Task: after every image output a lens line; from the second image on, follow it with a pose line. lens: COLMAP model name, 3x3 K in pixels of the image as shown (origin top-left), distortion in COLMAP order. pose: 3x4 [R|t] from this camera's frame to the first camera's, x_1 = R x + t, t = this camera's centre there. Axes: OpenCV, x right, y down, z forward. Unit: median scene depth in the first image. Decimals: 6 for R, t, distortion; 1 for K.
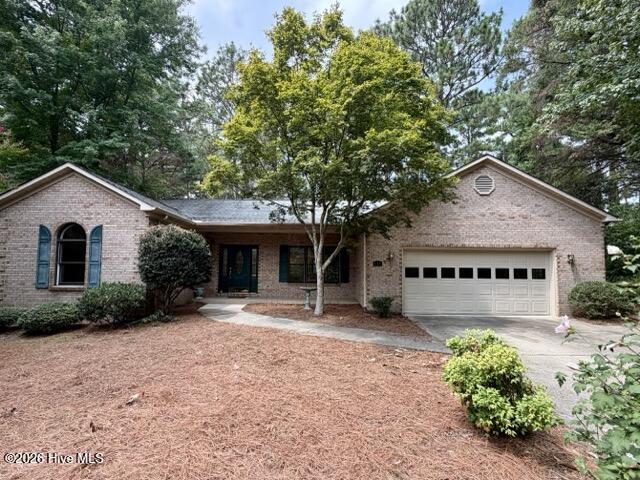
lens RADIAL K [[304.3, 0, 314.0], [0, 304.3, 251.8], [0, 0, 1]] dist [-0.003247, 0.000538]
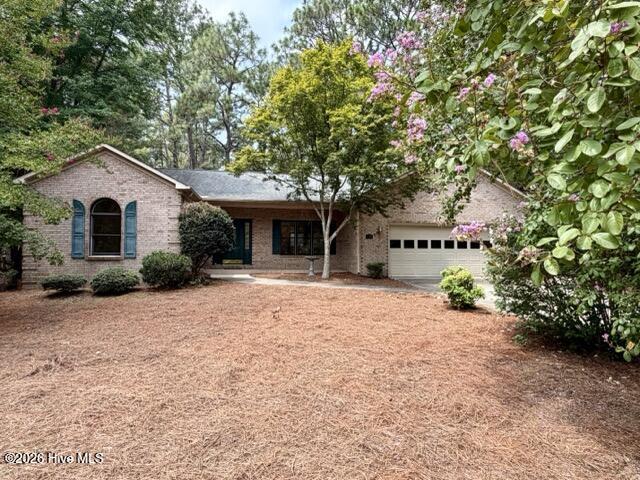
lens RADIAL K [[375.7, 0, 320.7], [0, 375.7, 239.5], [0, 0, 1]] dist [-0.002455, 0.005511]
pose [[0.979214, 0.000650, 0.202831, -0.316905], [-0.008343, 0.999278, 0.037073, -0.003437], [-0.202660, -0.037994, 0.978512, -0.476647]]
